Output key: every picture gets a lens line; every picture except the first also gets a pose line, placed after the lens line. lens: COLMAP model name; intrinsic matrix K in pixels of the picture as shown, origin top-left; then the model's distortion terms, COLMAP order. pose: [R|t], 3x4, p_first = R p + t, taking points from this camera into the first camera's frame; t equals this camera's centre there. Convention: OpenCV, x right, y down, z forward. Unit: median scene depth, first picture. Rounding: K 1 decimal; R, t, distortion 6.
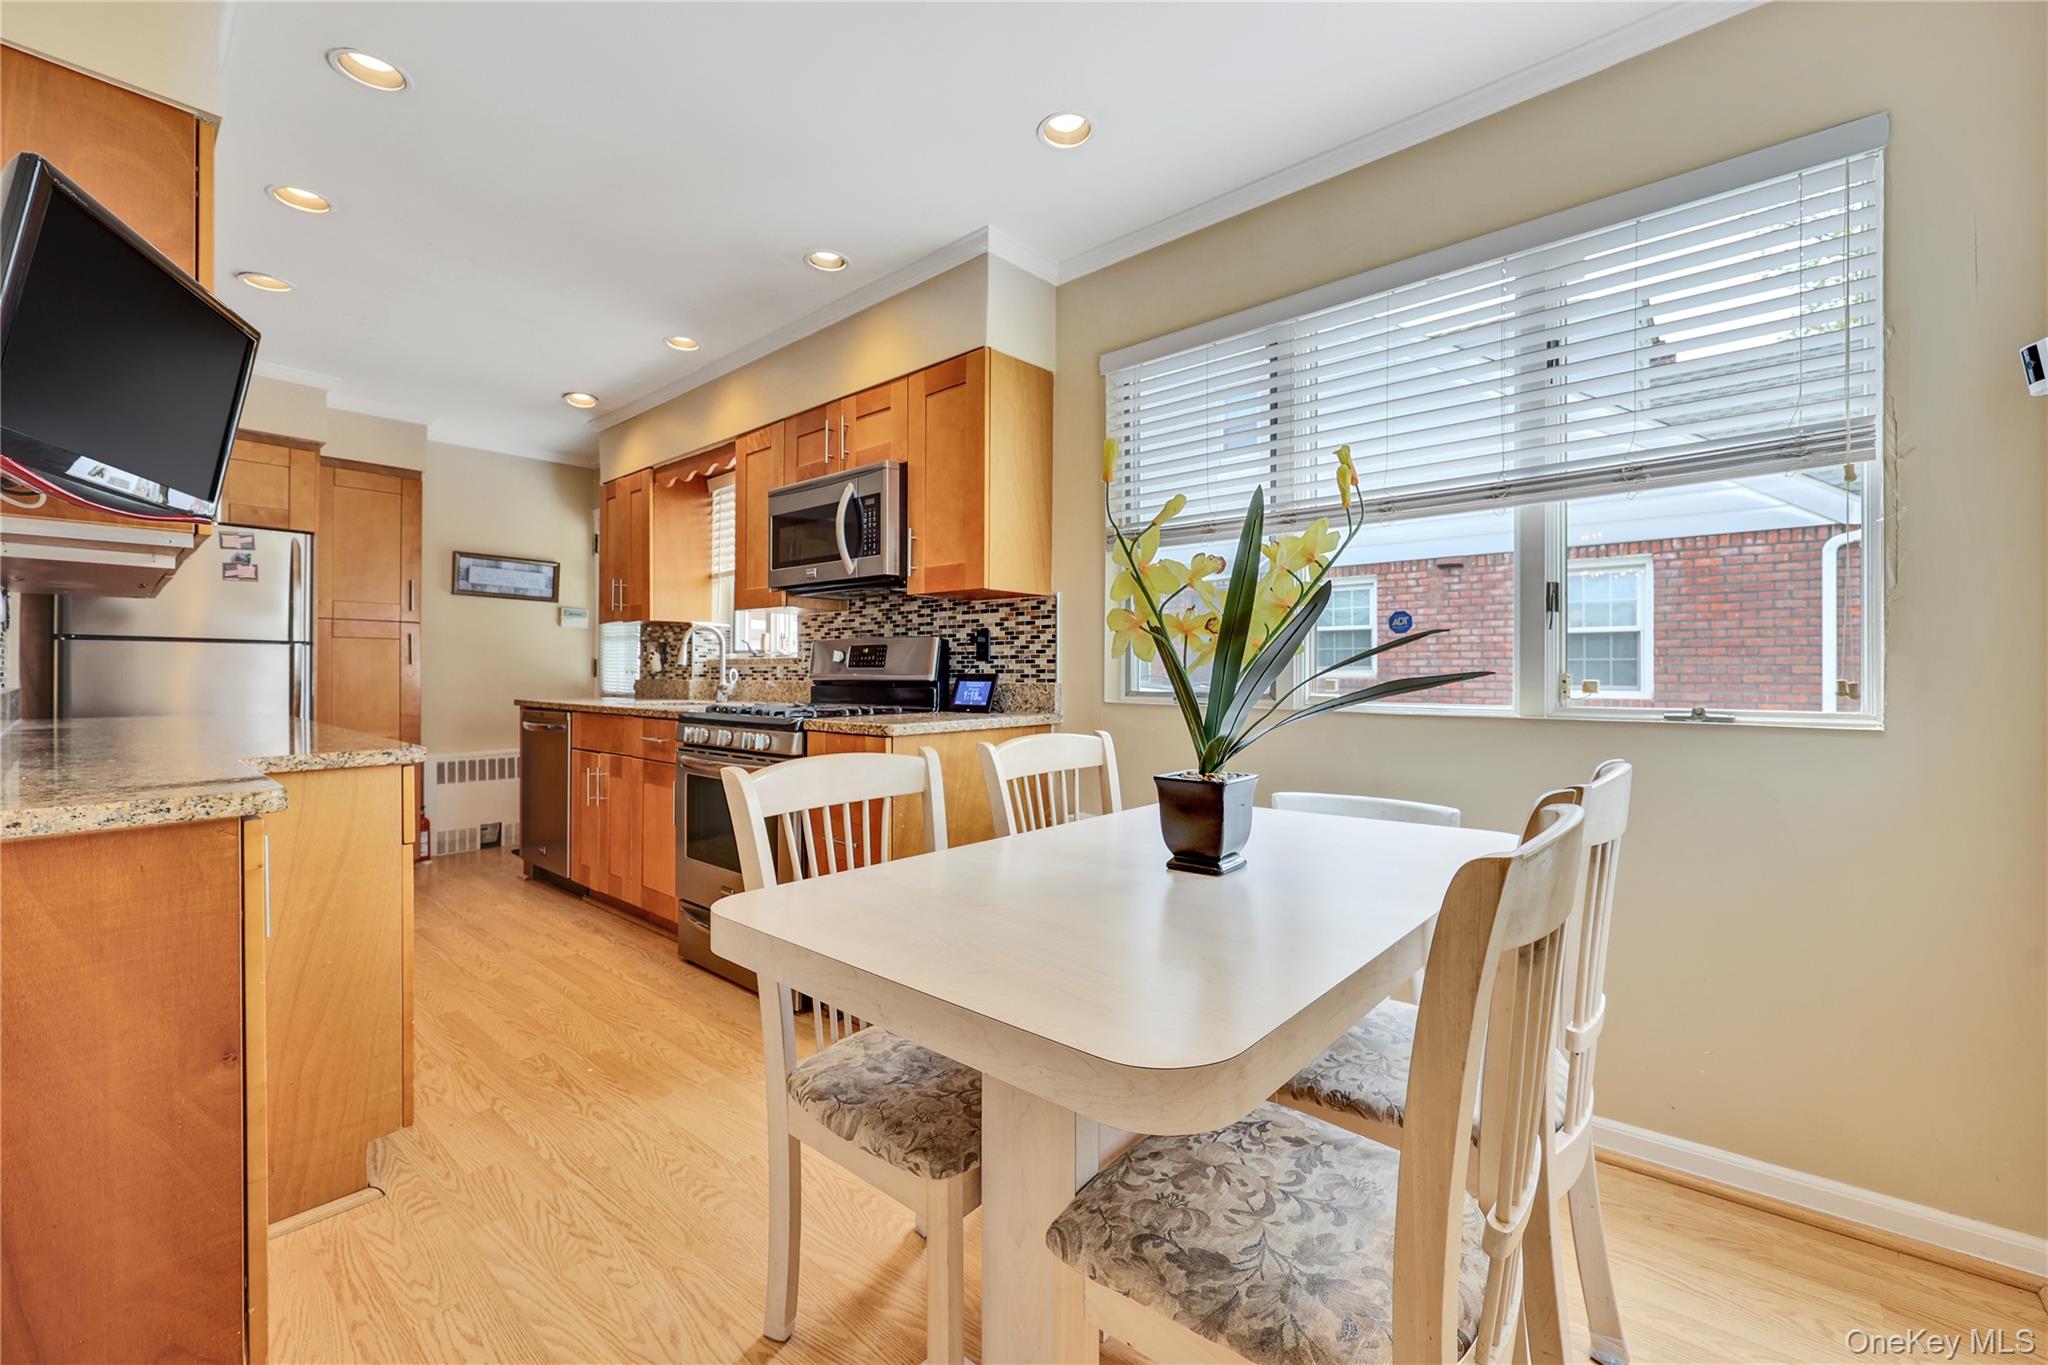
lens RADIAL K [[841.1, 0, 1031.5], [0, 841.1, 674.5], [0, 0, 1]] dist [0.002475, 0.000013]
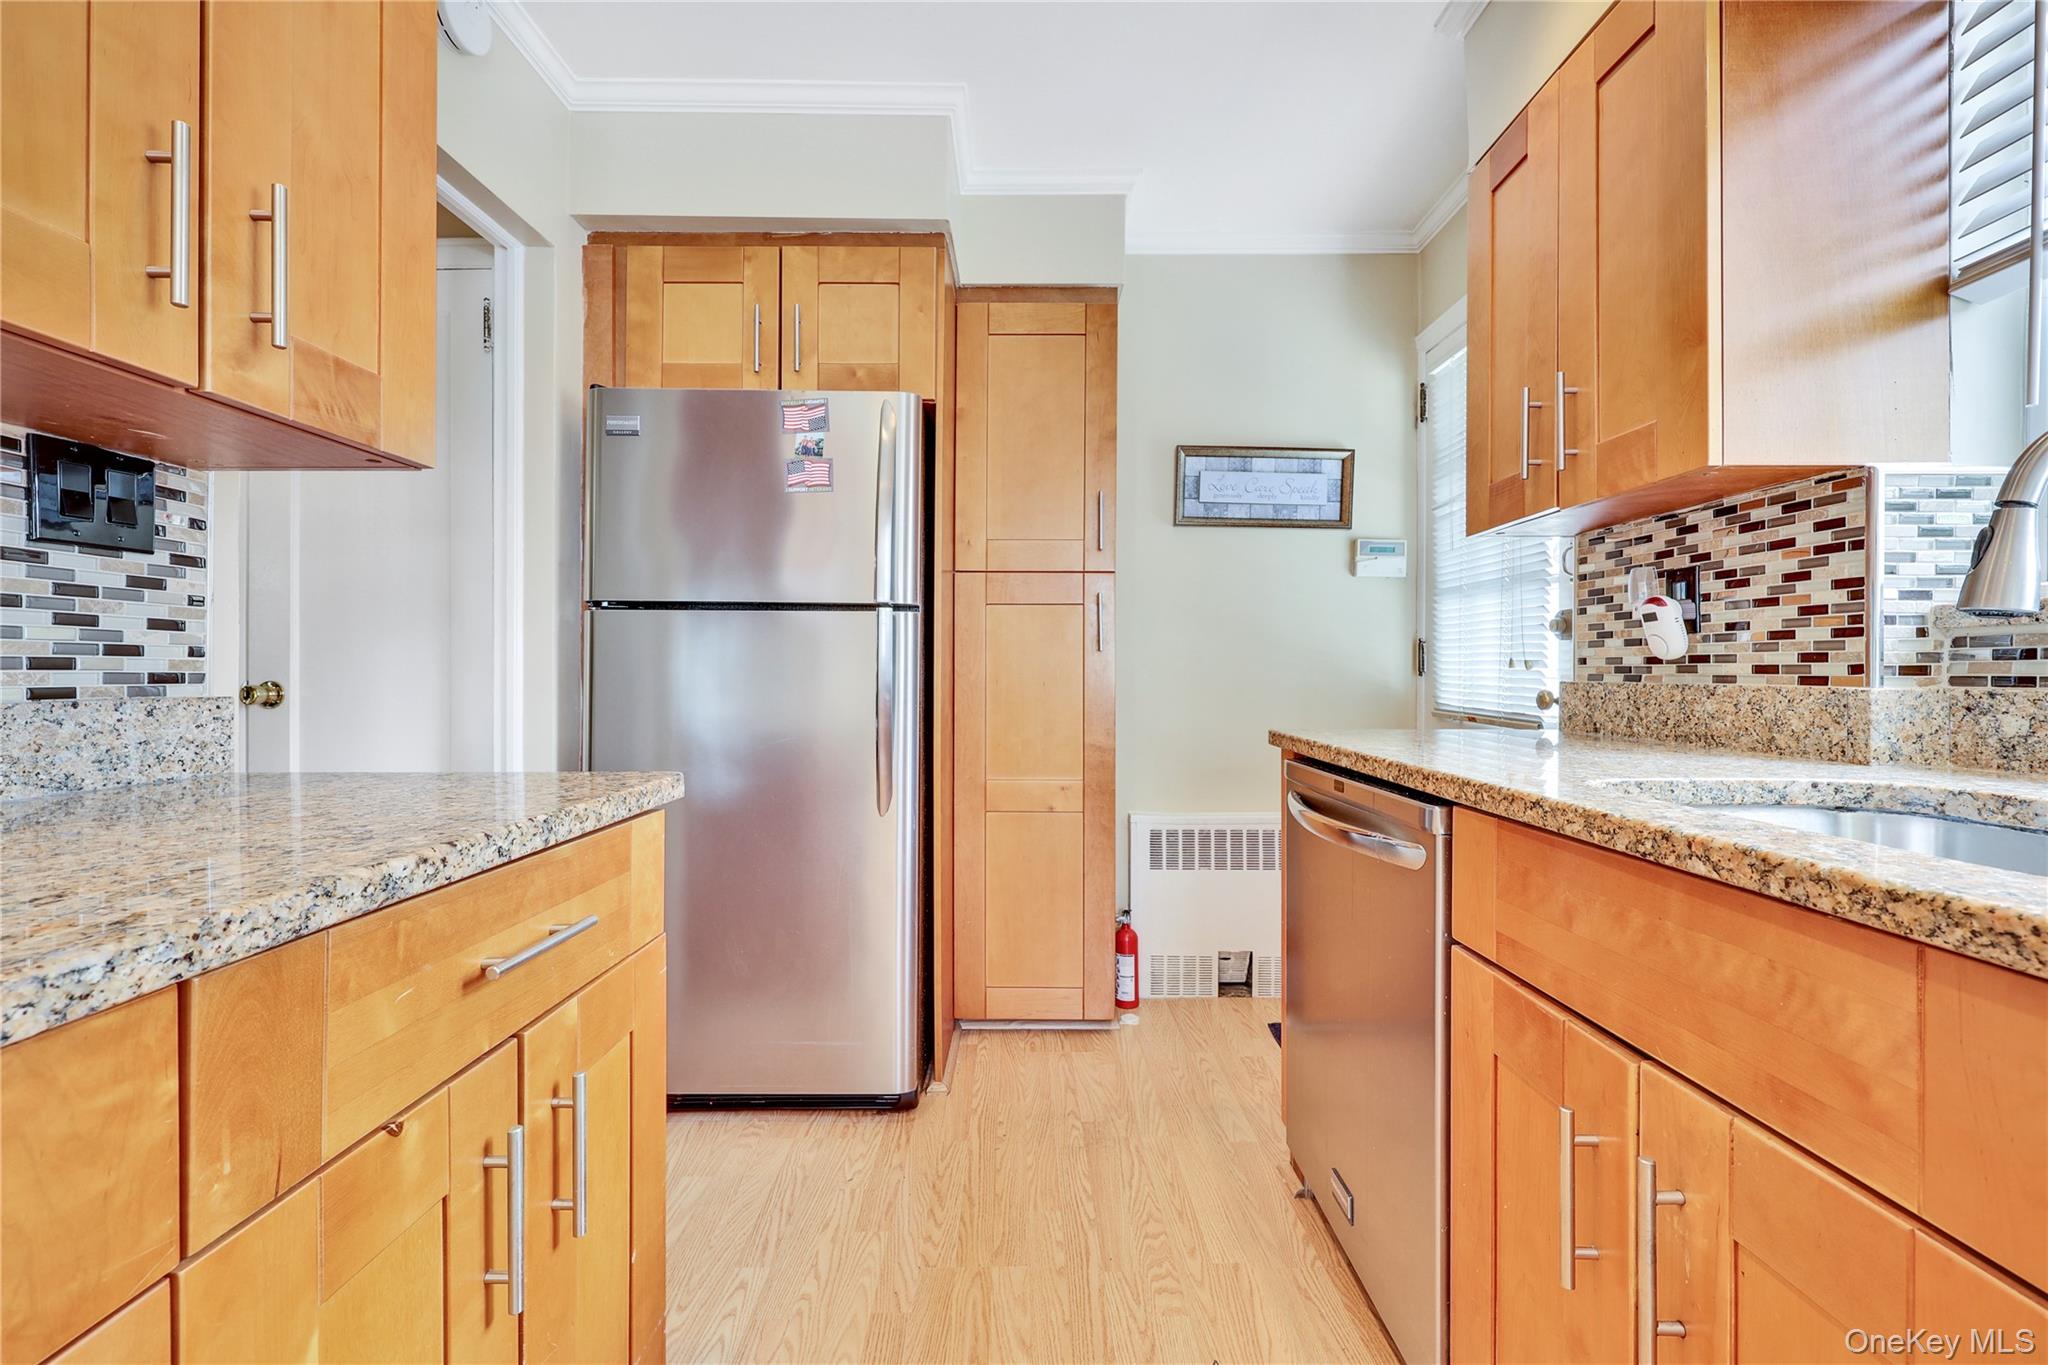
lens RADIAL K [[841.1, 0, 1031.7], [0, 841.1, 672.4], [0, 0, 1]] dist [0.002475, 0.000013]
pose [[0.667592, -0.000804, -0.744527, -0.340942], [-0.000002, 0.999999, -0.001082, 0.001737], [0.744527, 0.000724, 0.667591, 0.564393]]
